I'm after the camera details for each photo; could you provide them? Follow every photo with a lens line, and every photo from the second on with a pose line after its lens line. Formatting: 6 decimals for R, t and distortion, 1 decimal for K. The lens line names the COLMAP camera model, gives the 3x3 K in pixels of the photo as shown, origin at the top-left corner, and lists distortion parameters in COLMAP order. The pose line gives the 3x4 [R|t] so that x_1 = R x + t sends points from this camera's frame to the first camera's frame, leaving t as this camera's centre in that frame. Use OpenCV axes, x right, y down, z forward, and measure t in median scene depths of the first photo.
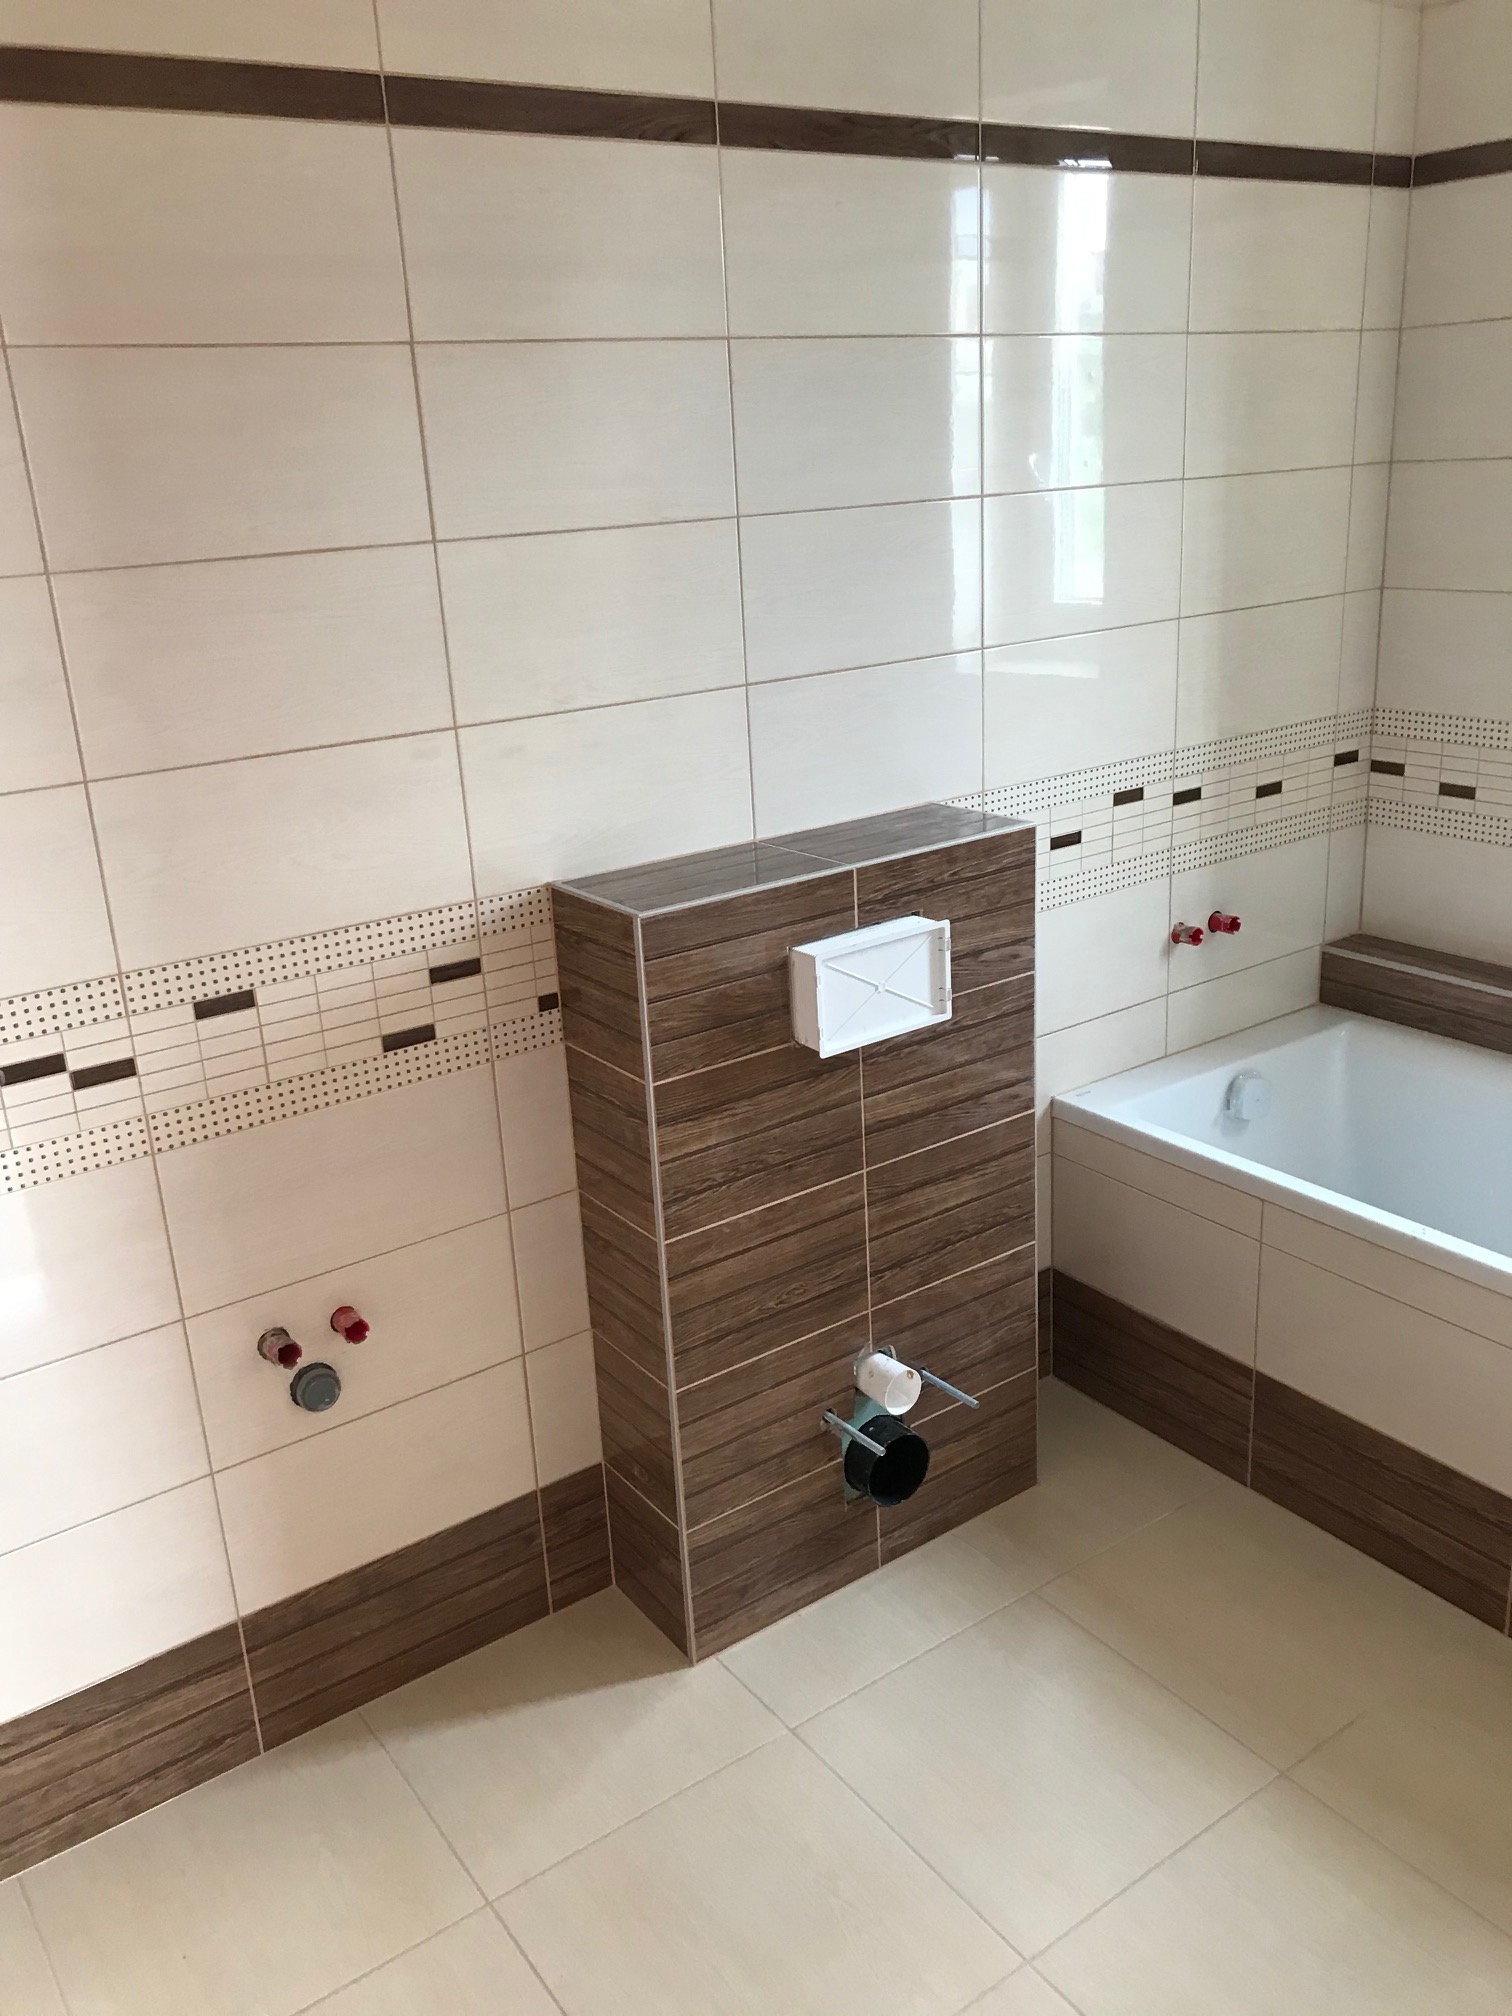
lens RADIAL K [[1658.6, 0, 766.7], [0, 1658.6, 997.5], [0, 0, 1]] dist [0.023847, -0.011262]
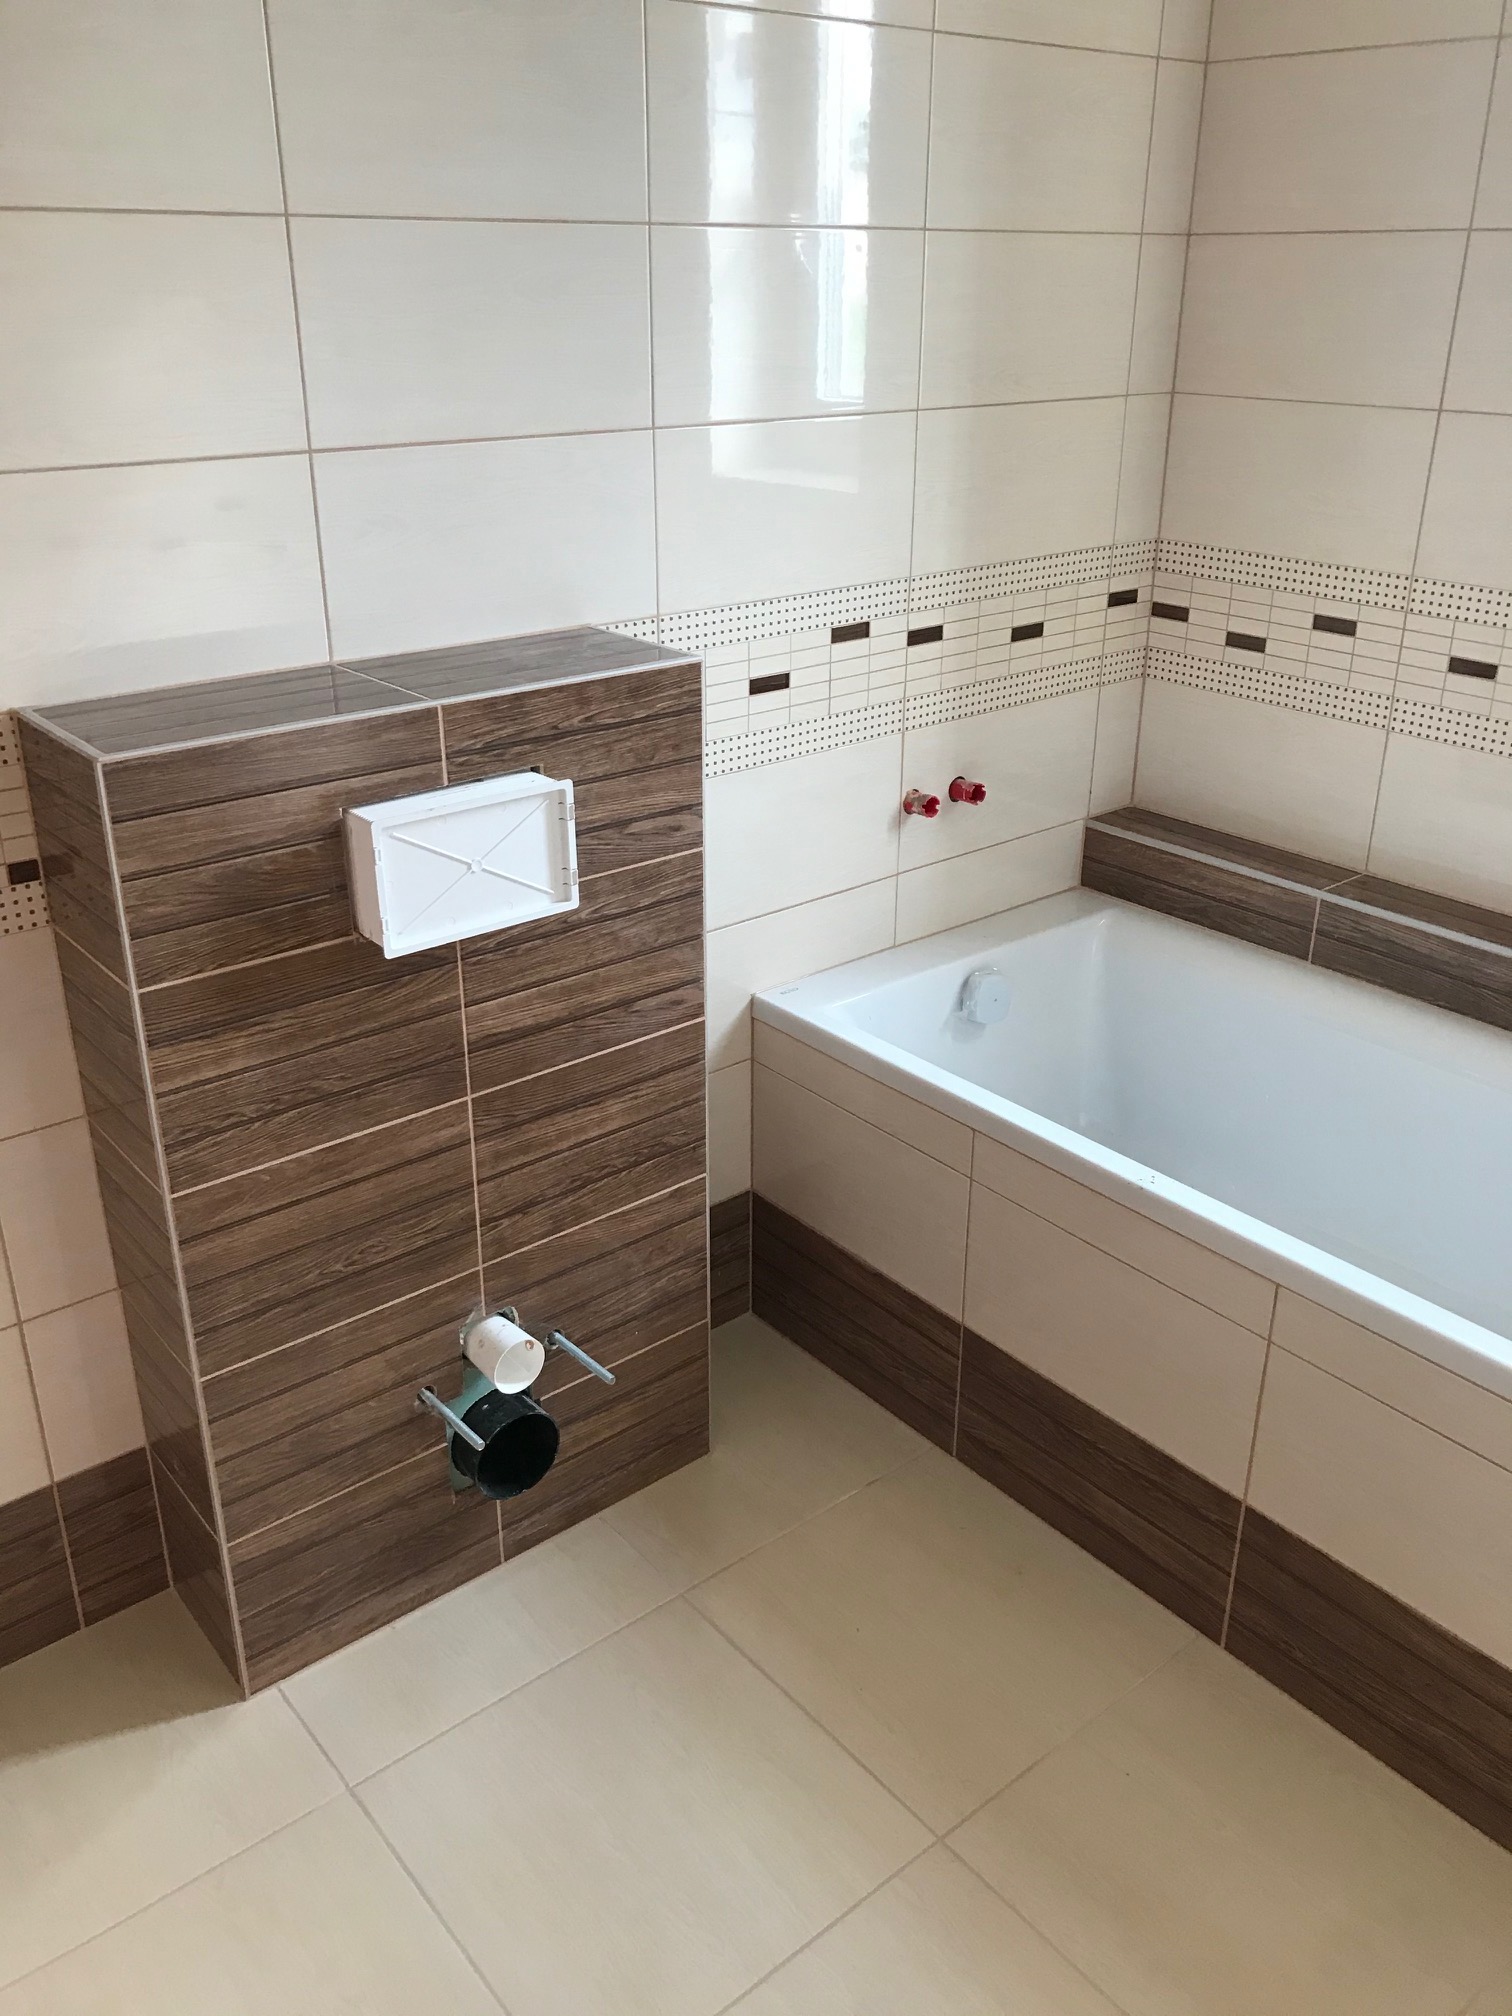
lens RADIAL K [[1635.4, 0, 756.0], [0, 1635.4, 1008.0], [0, 0, 1]] dist [0.075252, -0.151544]
pose [[0.996038, 0.021228, 0.086358, 0.108878], [-0.029791, 0.994631, 0.099108, -0.016141], [-0.083791, -0.101288, 0.991322, 0.189800]]
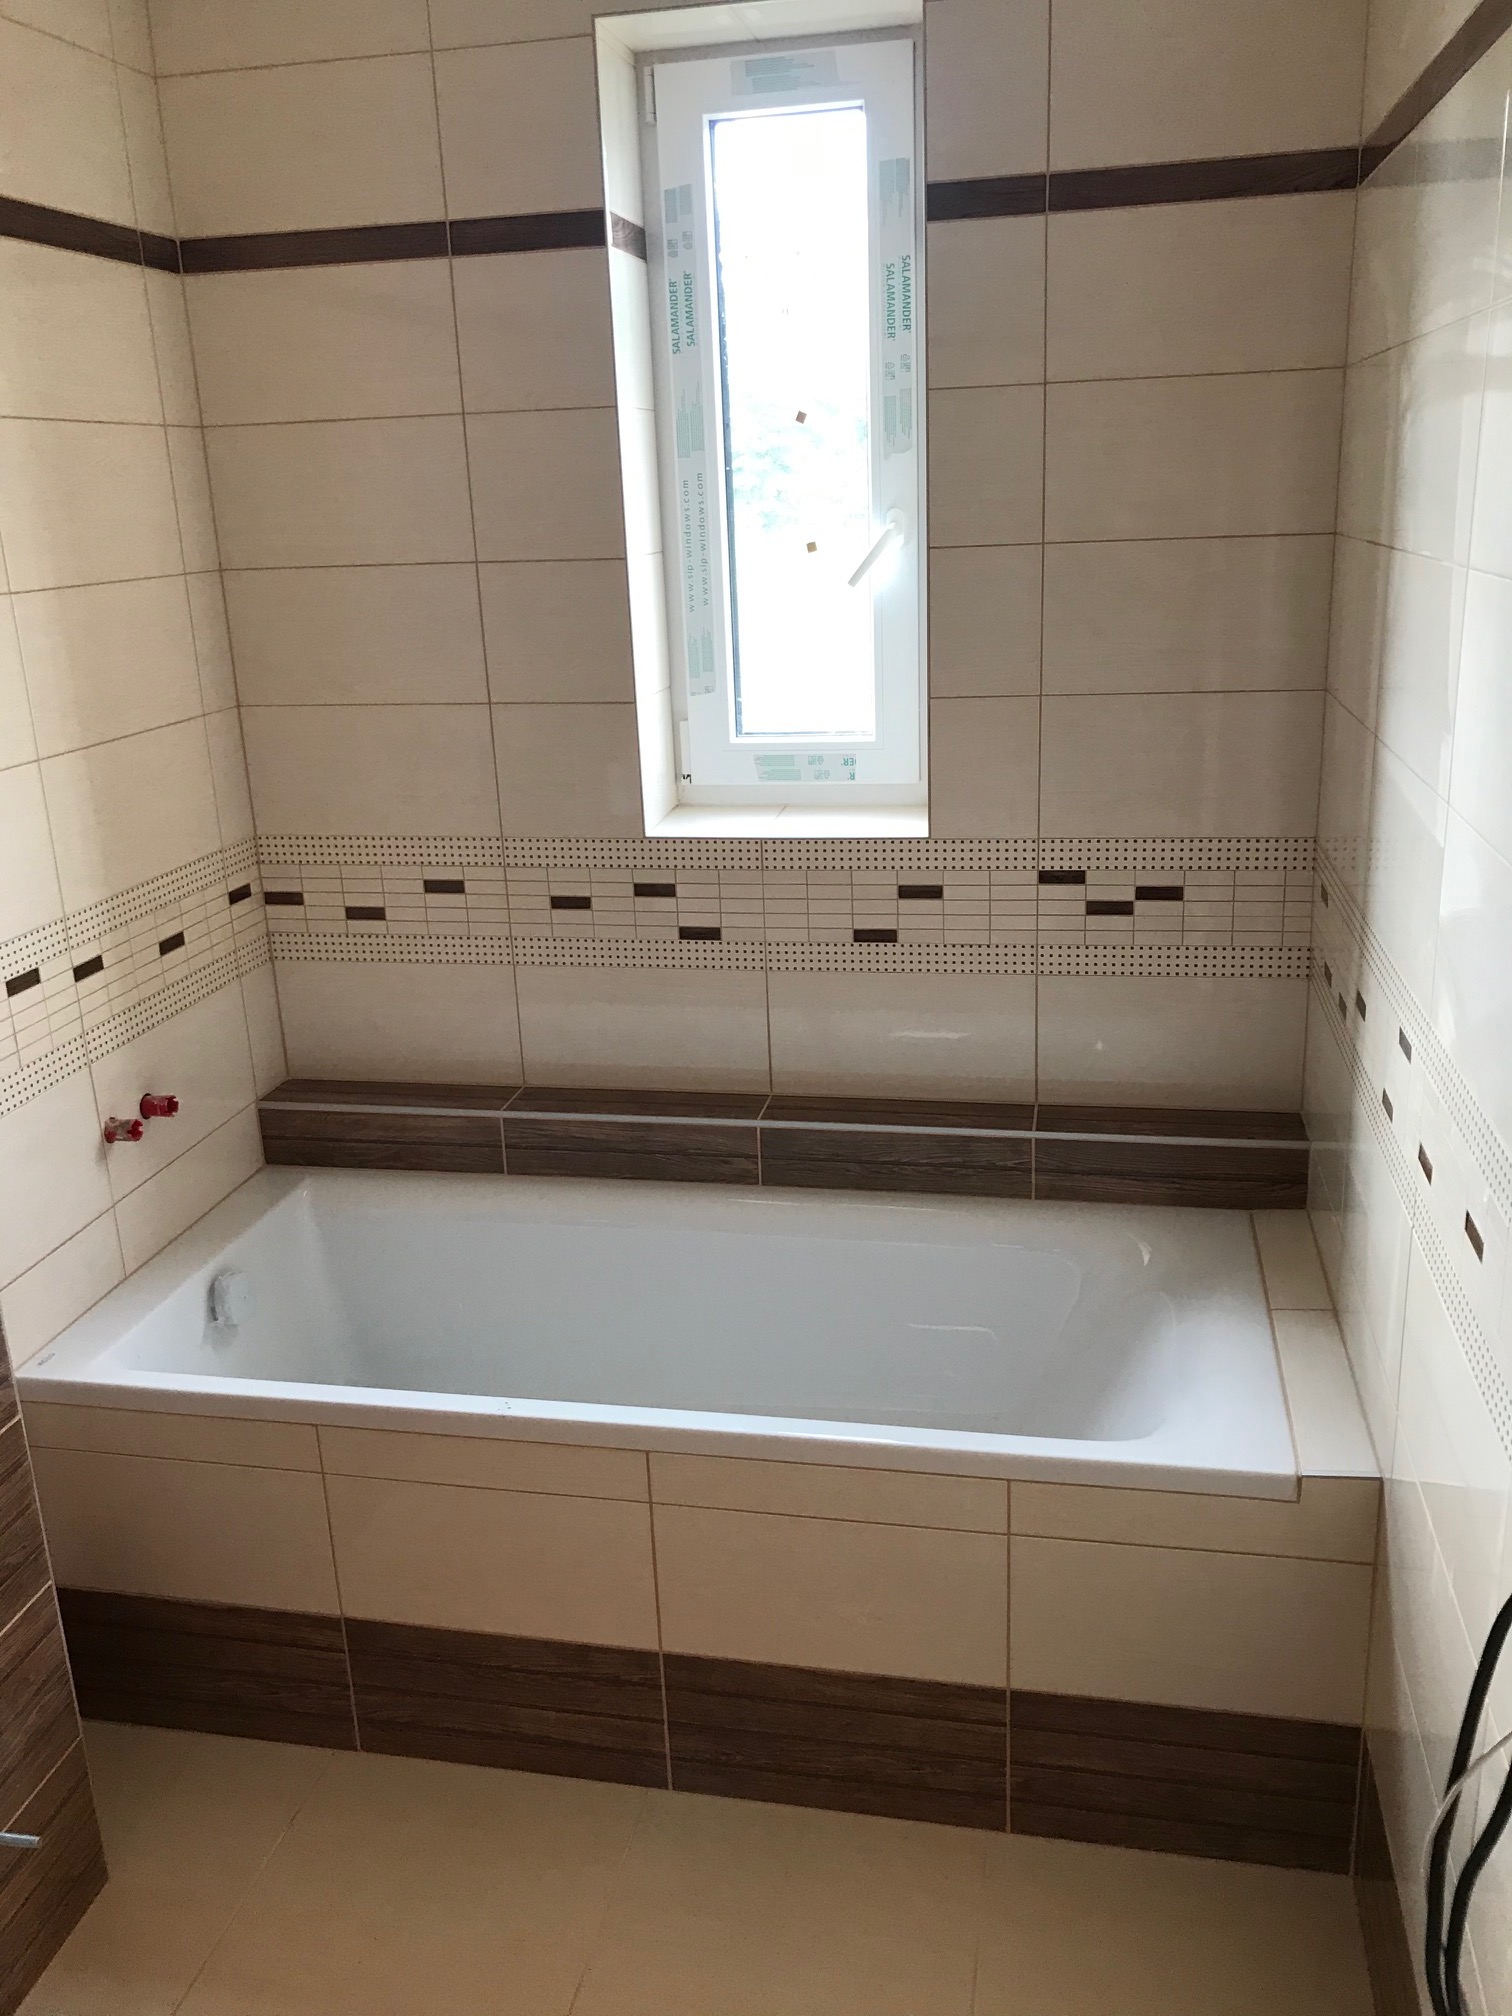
lens RADIAL K [[1647.4, 0, 753.6], [0, 1647.4, 999.1], [0, 0, 1]] dist [0.002277, 0.010543]
pose [[0.735341, -0.180254, 0.653285, -0.043990], [0.218517, 0.975557, 0.023211, -0.056245], [-0.641501, 0.125687, 0.756756, 0.181464]]
